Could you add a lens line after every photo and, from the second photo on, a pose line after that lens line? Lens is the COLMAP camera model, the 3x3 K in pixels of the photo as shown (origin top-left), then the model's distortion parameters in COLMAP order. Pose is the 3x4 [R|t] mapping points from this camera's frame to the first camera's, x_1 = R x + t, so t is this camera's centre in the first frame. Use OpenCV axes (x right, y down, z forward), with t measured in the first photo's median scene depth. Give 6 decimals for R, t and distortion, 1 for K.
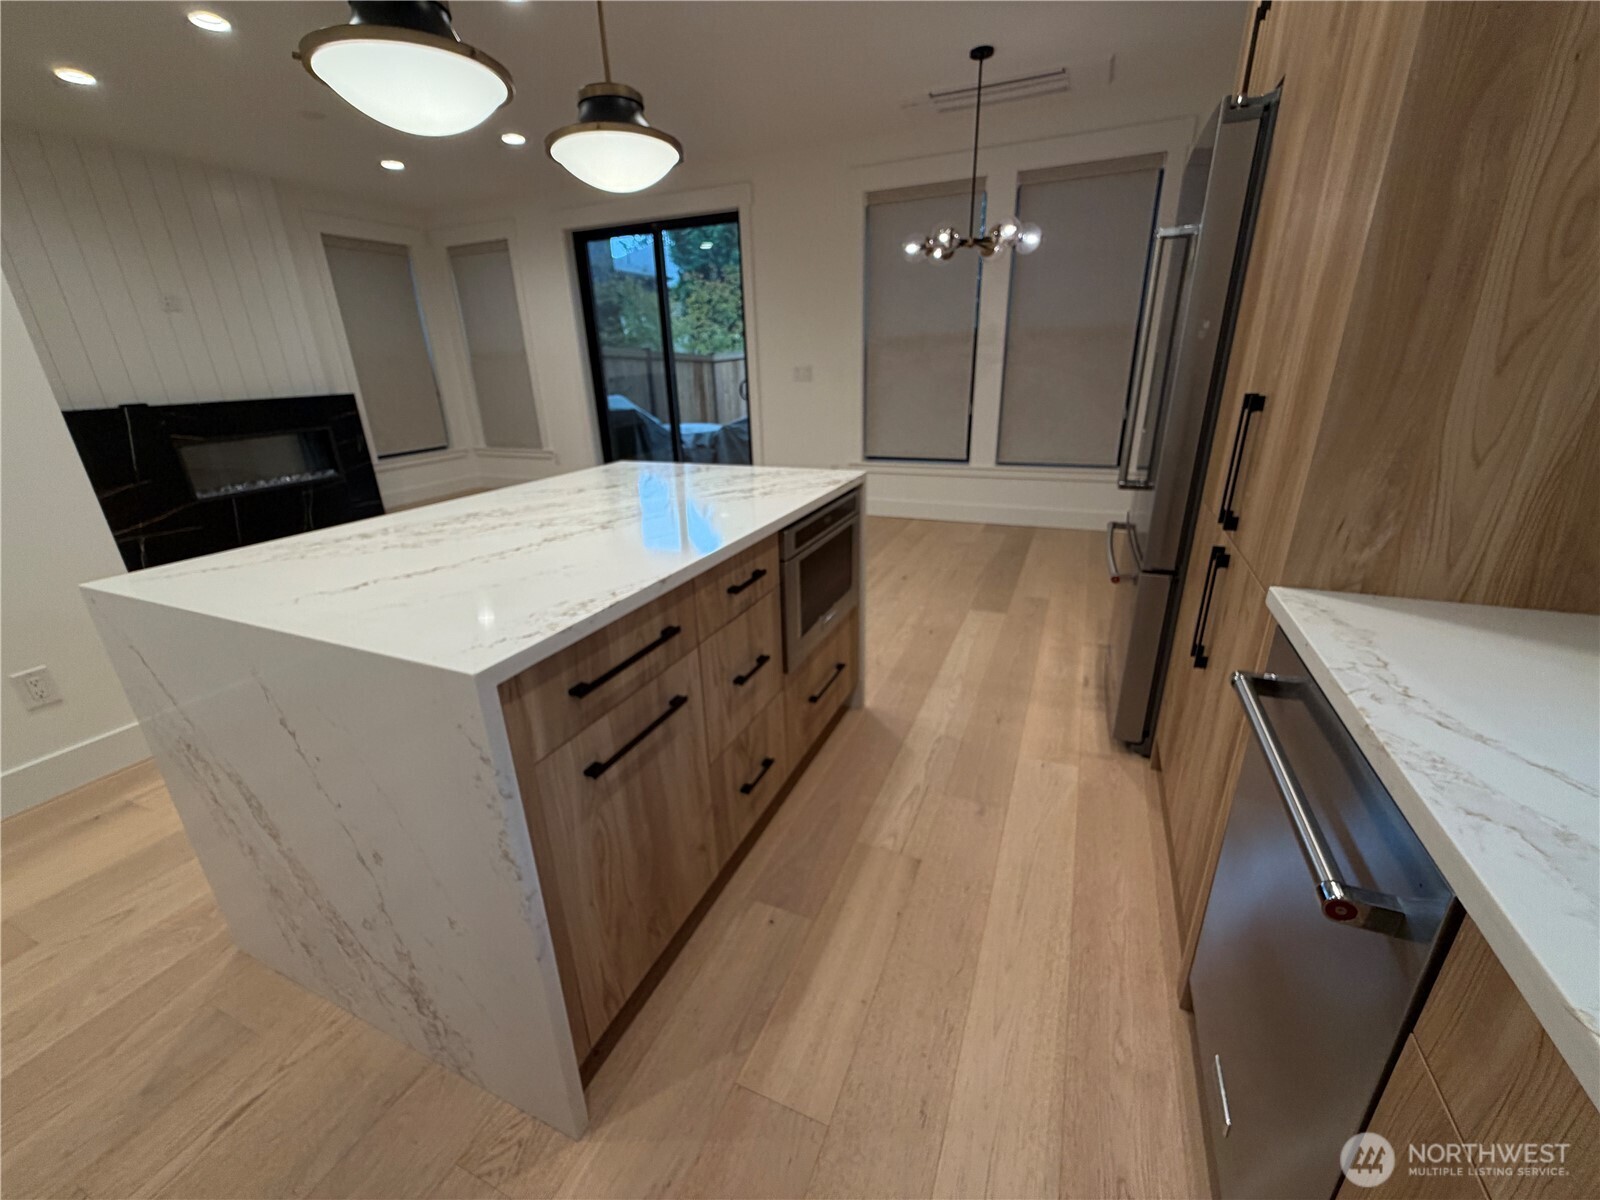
lens RADIAL K [[638.5, 0, 797.4], [0, 638.5, 596.1], [0, 0, 1]] dist [-0.000802, 0.000384]
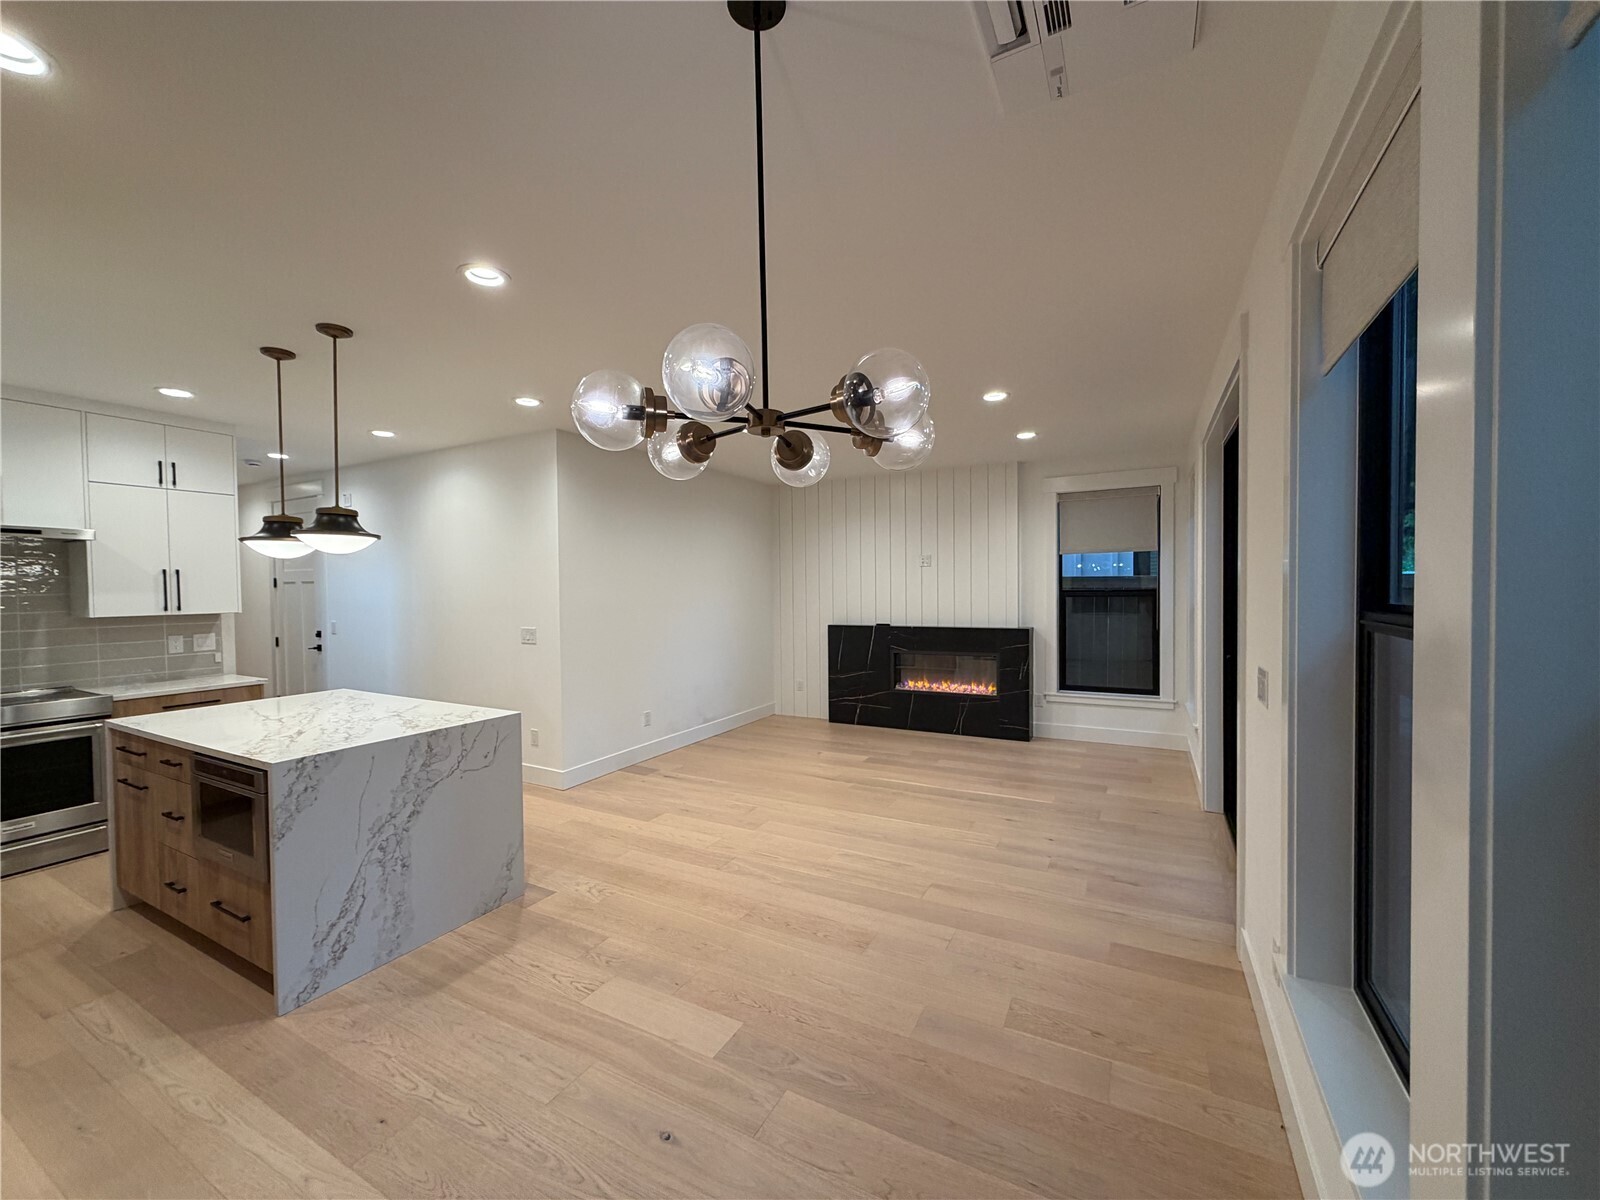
lens RADIAL K [[638.5, 0, 796.8], [0, 638.5, 601.7], [0, 0, 1]] dist [-0.000802, 0.000384]
pose [[-0.077226, 0.050104, -0.995754, 0.521514], [-0.335626, 0.939140, 0.073285, -0.394723], [0.938824, 0.339861, -0.055710, 0.867539]]
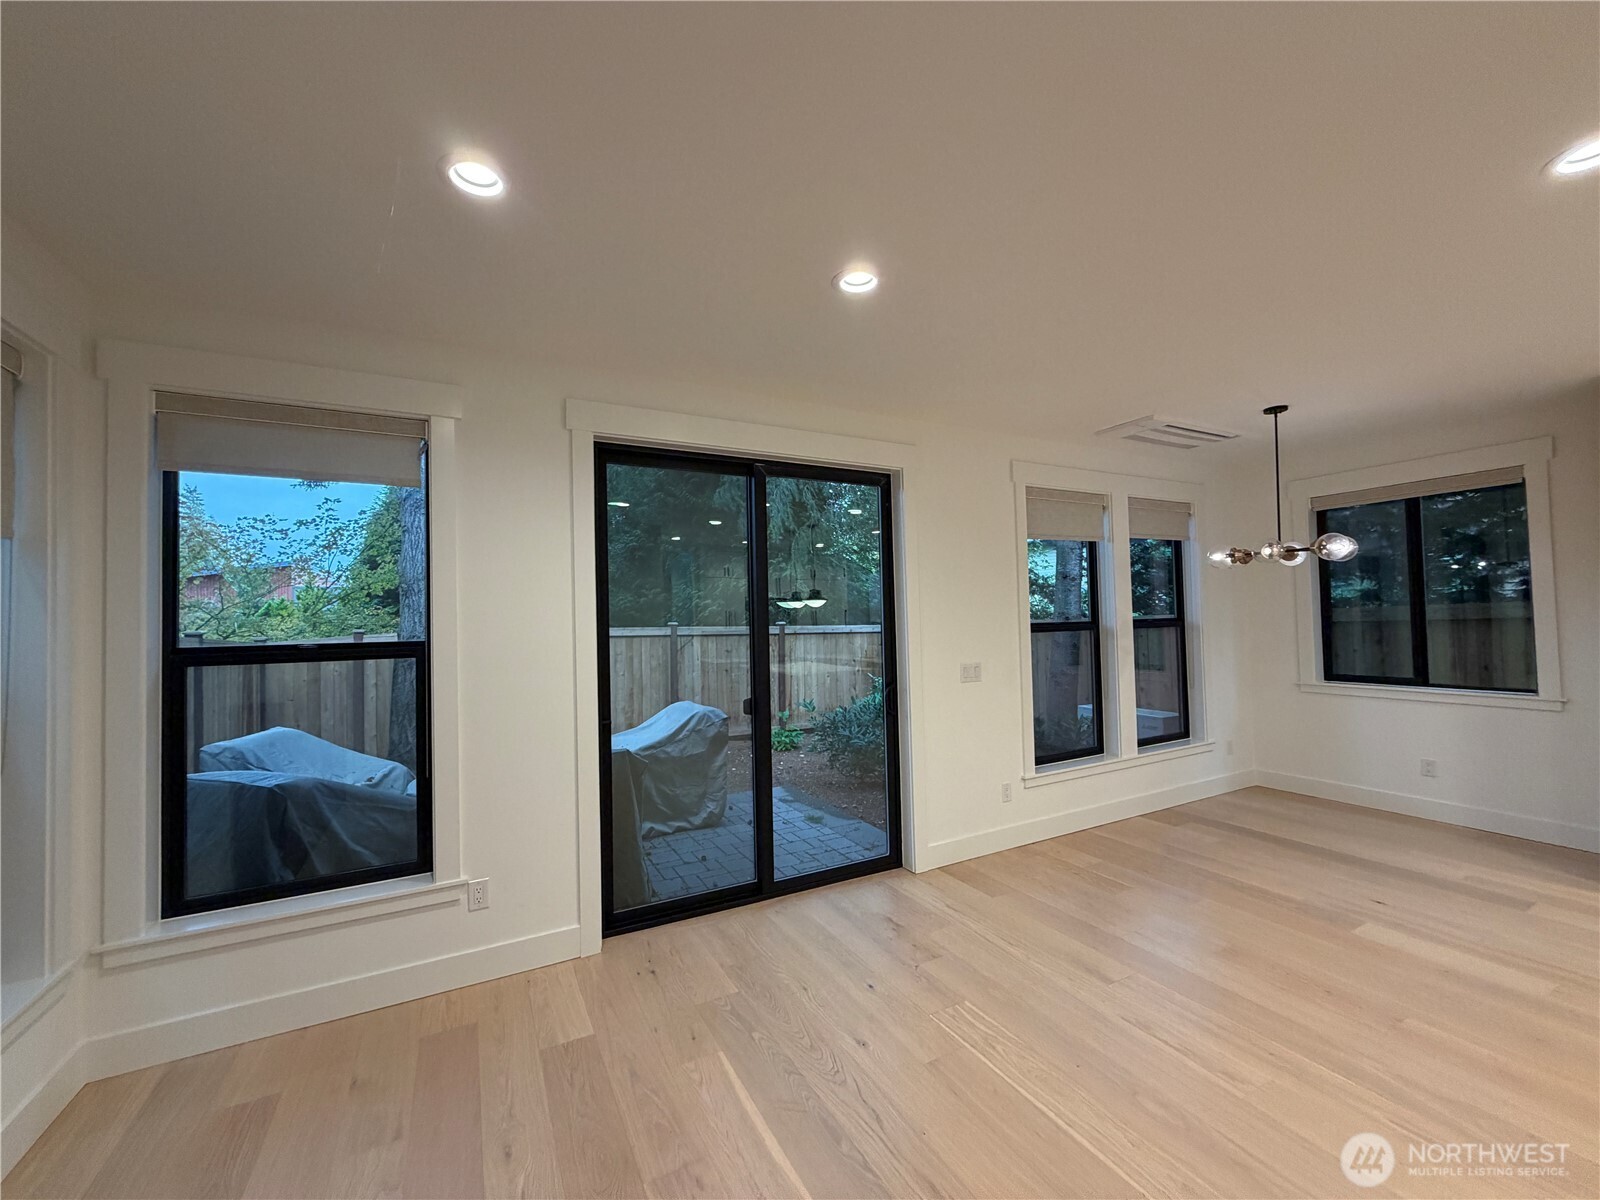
lens RADIAL K [[638.5, 0, 789.0], [0, 638.5, 600.2], [0, 0, 1]] dist [-0.000802, 0.000384]
pose [[0.626158, 0.037807, 0.778779, -0.871987], [0.277969, 0.922369, -0.268272, -0.340411], [-0.728464, 0.384457, 0.567039, 0.827684]]
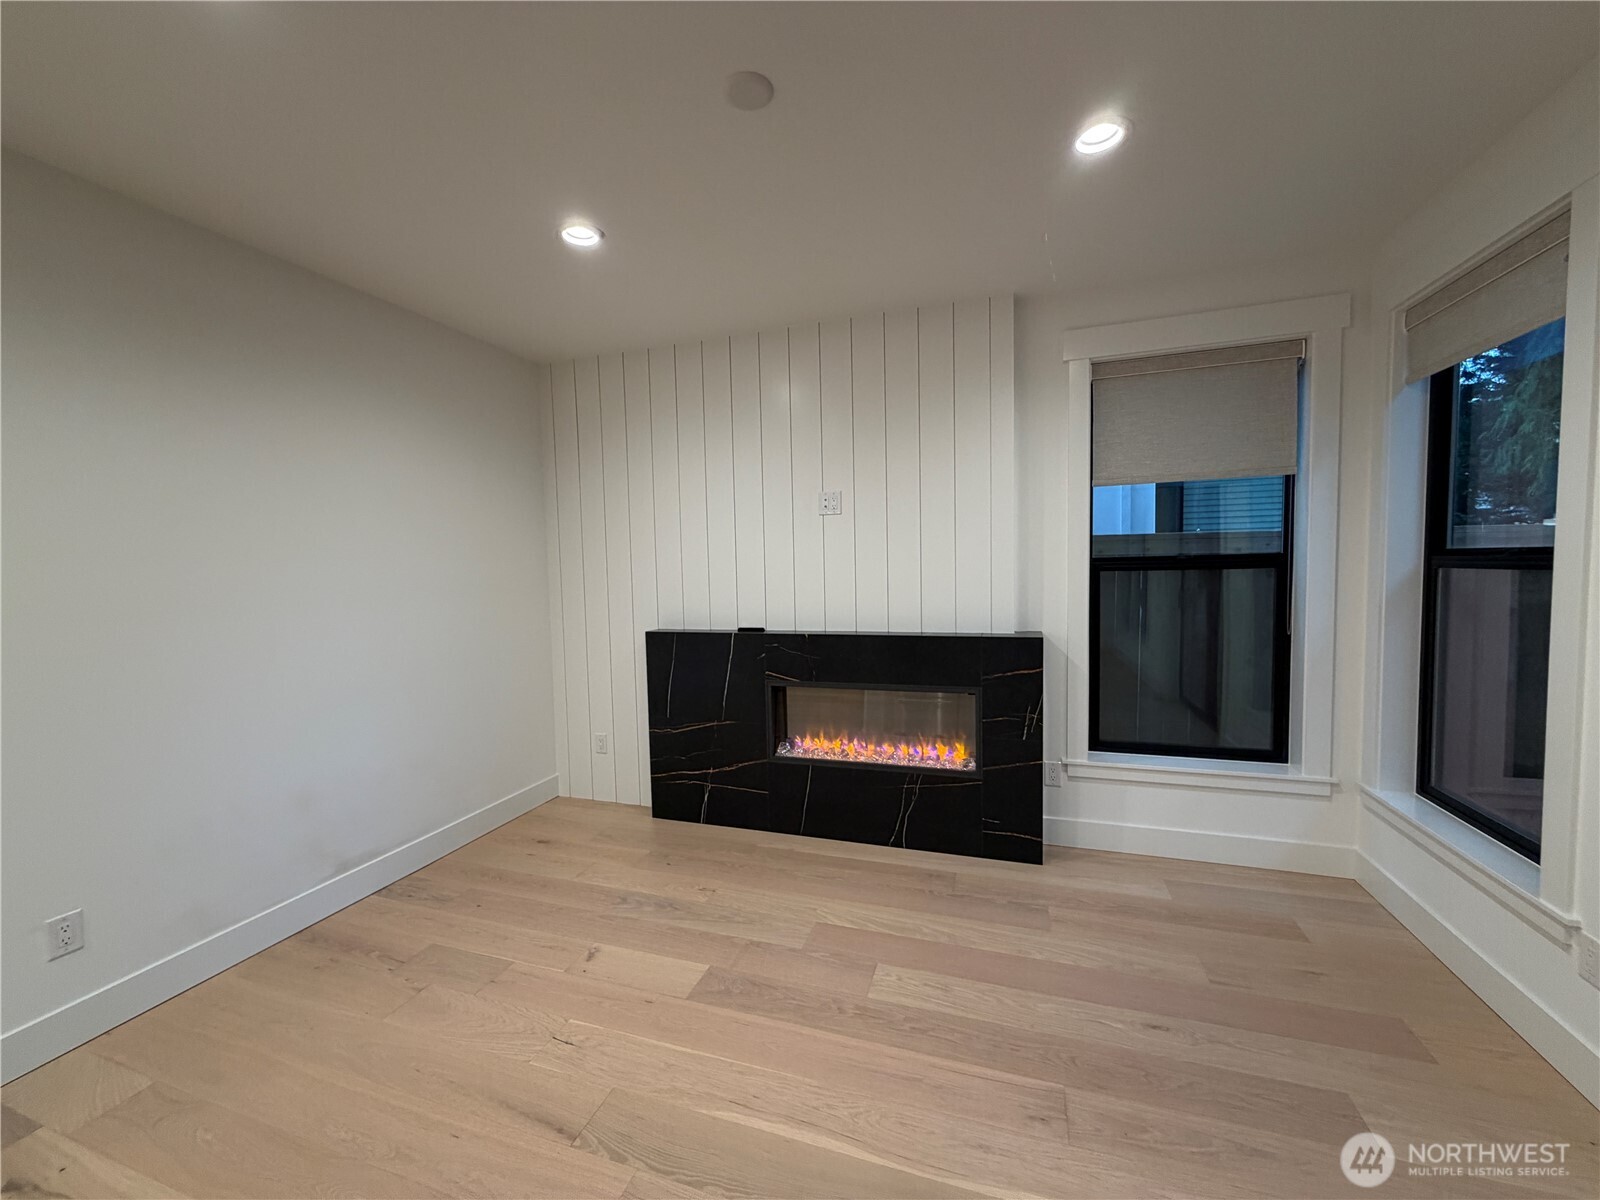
lens RADIAL K [[638.5, 0, 790.5], [0, 638.5, 594.1], [0, 0, 1]] dist [-0.000802, 0.000384]
pose [[0.075647, 0.074696, -0.994333, -0.243342], [-0.327198, 0.943835, 0.046010, -0.393828], [0.941923, 0.321863, 0.095839, 0.953023]]
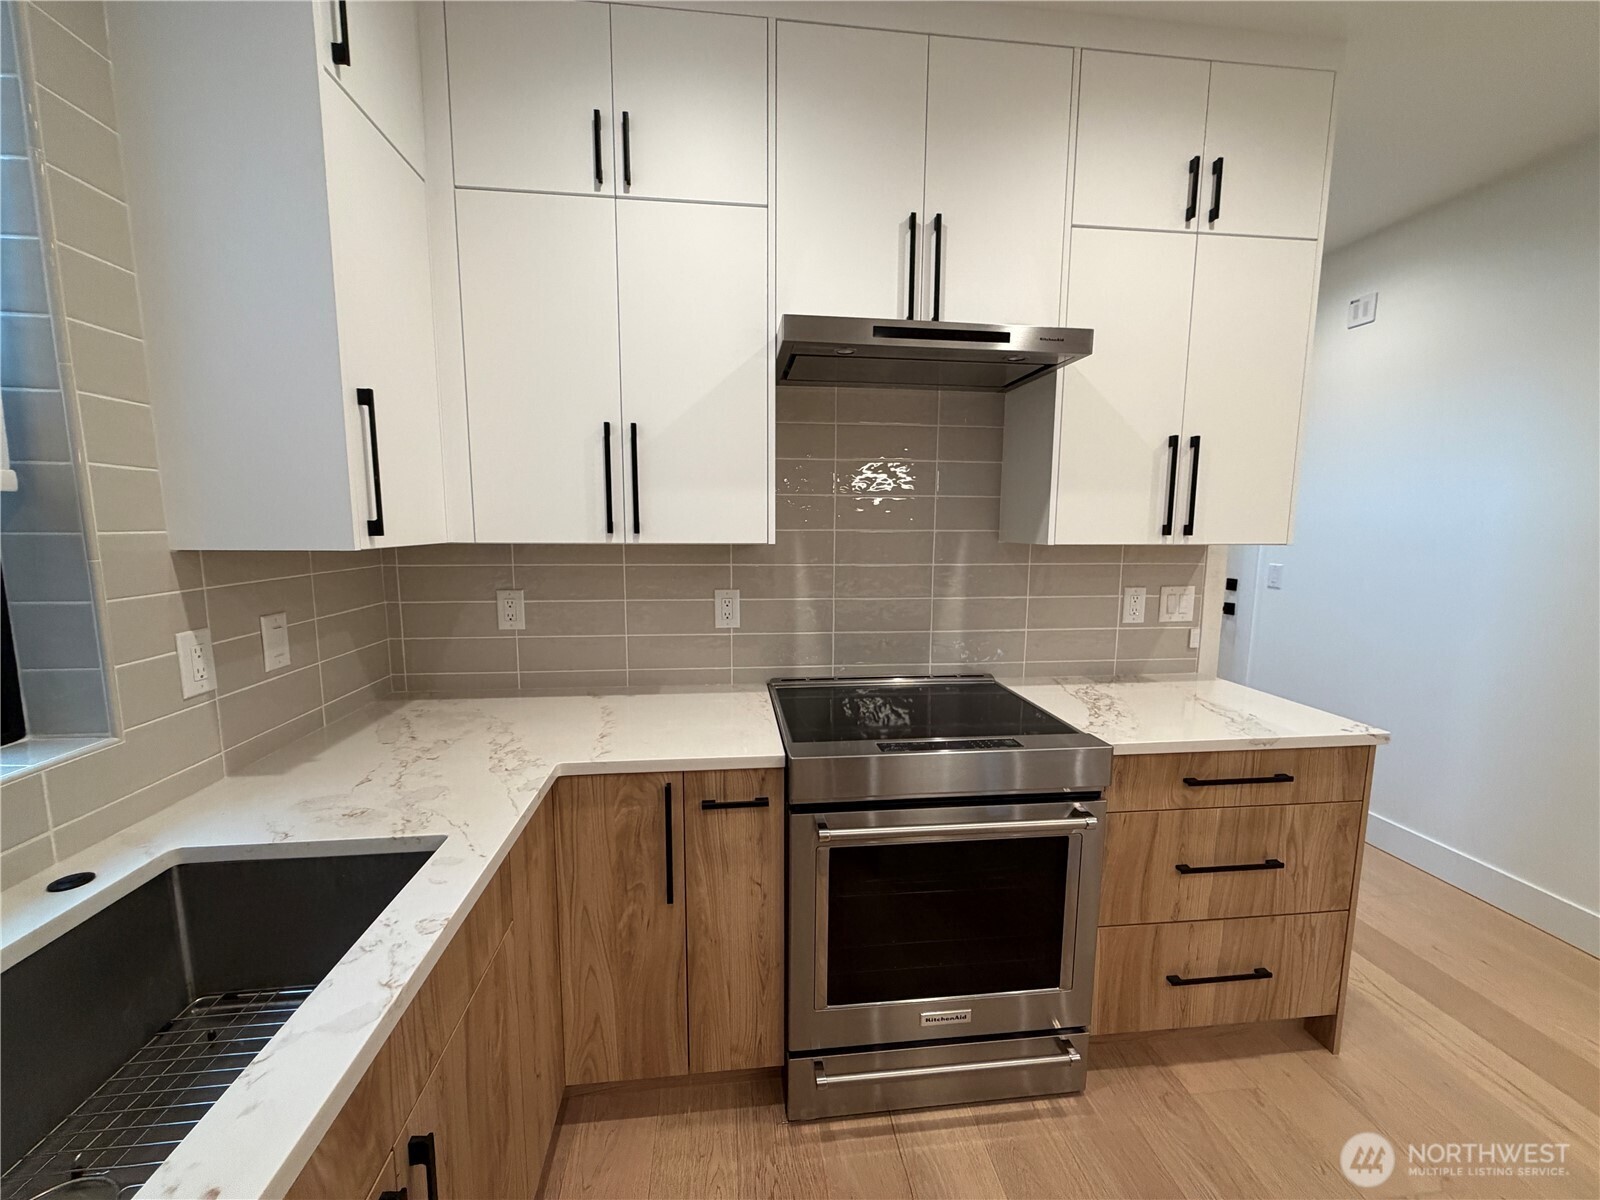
lens RADIAL K [[638.5, 0, 787.3], [0, 638.5, 604.9], [0, 0, 1]] dist [-0.000802, 0.000384]
pose [[-0.865506, 0.086878, -0.493307, 0.061917], [-0.158486, 0.886749, 0.434233, -0.095740], [0.475165, 0.454014, -0.753717, 0.149180]]
